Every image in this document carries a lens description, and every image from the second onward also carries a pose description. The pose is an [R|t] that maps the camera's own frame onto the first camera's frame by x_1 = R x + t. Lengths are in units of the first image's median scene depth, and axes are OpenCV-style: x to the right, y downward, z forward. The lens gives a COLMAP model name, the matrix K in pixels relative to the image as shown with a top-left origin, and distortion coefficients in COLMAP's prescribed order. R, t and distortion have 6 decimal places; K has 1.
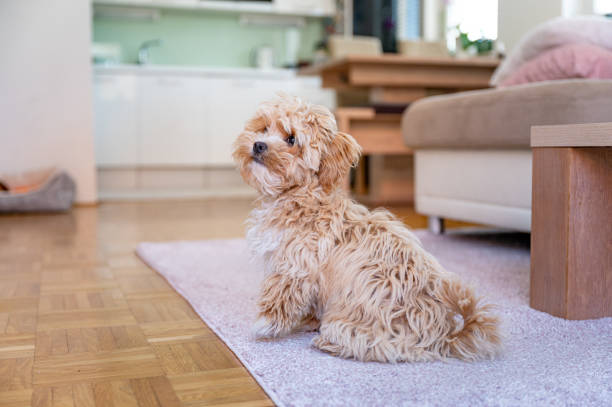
lens RADIAL K [[754.4, 0, 306.0], [0, 754.4, 203.5], [0, 0, 1]] dist [0.003334, -0.031315]
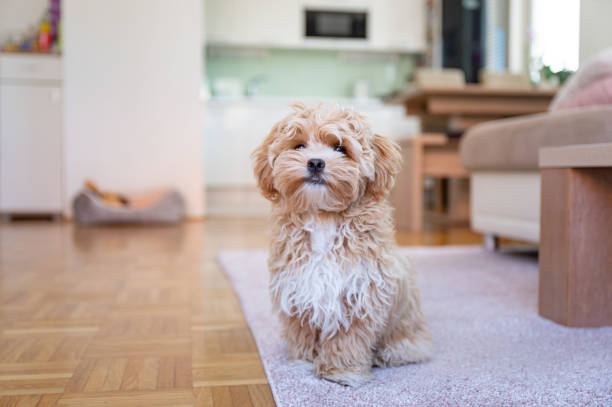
lens RADIAL K [[690.6, 0, 306.0], [0, 690.6, 203.5], [0, 0, 1]] dist [-0.007036, 0.019295]
pose [[0.987295, 0.016019, -0.158088, 0.085933], [-0.020525, 0.999427, -0.026910, 0.007563], [0.157567, 0.029813, 0.987058, -0.026785]]
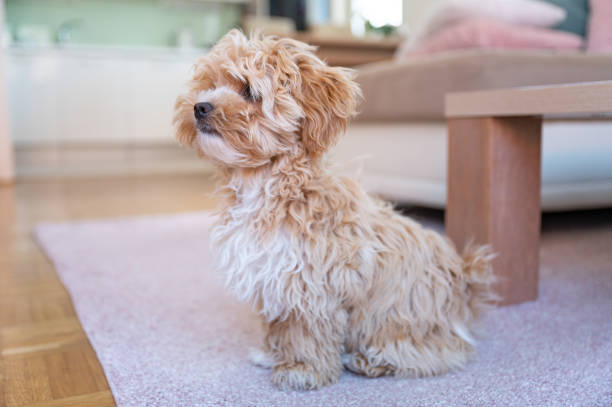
lens RADIAL K [[663.3, 0, 308.3], [0, 663.3, 202.1], [0, 0, 1]] dist [-0.002303, -0.009543]
pose [[0.993536, -0.019261, 0.111871, 0.029581], [0.014652, 0.999016, 0.041872, -0.006247], [-0.112567, -0.039962, 0.992840, 0.154837]]
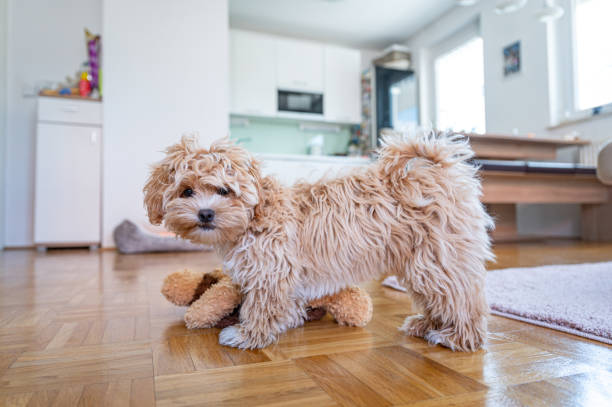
lens RADIAL K [[405.4, 0, 302.2], [0, 405.4, 206.6], [0, 0, 1]] dist [0.000344, -0.001036]
pose [[0.998548, -0.003471, 0.053762, -0.385118], [0.008789, 0.995048, -0.099008, 0.013076], [-0.053152, 0.099337, 0.993633, 0.556513]]
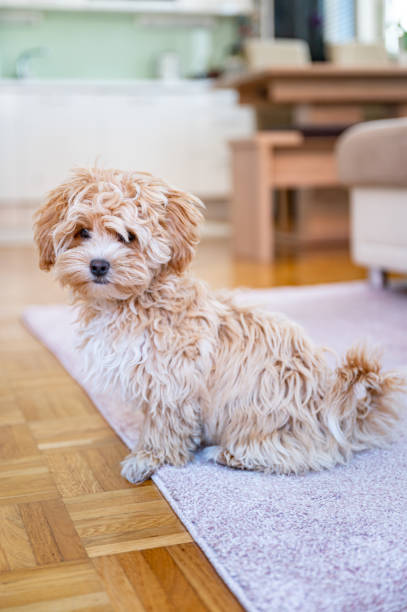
lens RADIAL K [[879.4, 0, 203.5], [0, 879.4, 306.0], [0, 0, 1]] dist [-0.009434, -0.018196]
pose [[0.999690, -0.016730, -0.018438, -0.004102], [0.018233, 0.996248, 0.084602, -0.033603], [0.016953, -0.084912, 0.996244, 0.029537]]
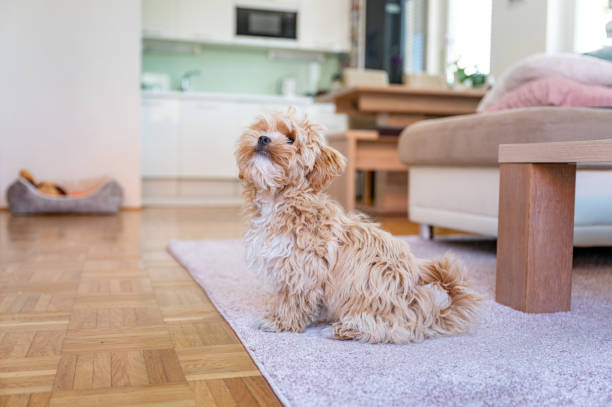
lens RADIAL K [[651.0, 0, 302.6], [0, 651.0, 204.4], [0, 0, 1]] dist [-0.003076, 0.004653]
pose [[0.999020, 0.022740, -0.037975, 0.025751], [-0.023301, 0.999625, -0.014407, 0.007168], [0.037633, 0.015278, 0.999175, -0.006081]]
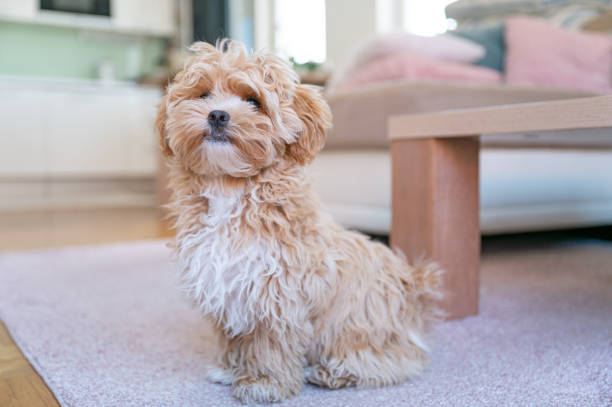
lens RADIAL K [[663.3, 0, 308.3], [0, 663.3, 202.1], [0, 0, 1]] dist [-0.002303, -0.009543]
pose [[0.972650, -0.017282, 0.231632, 0.004819], [0.020533, 0.999722, -0.011628, 0.007275], [-0.231366, 0.016066, 0.972734, 0.153060]]
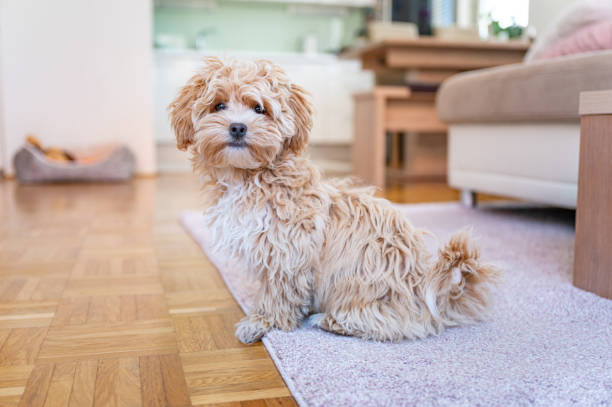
lens RADIAL K [[656.2, 0, 298.7], [0, 656.2, 203.2], [0, 0, 1]] dist [-0.000966, -0.001778]
pose [[0.997148, 0.016774, -0.073589, 0.009536], [-0.013996, 0.999176, 0.038103, 0.005534], [0.074167, -0.036965, 0.996560, 0.113636]]
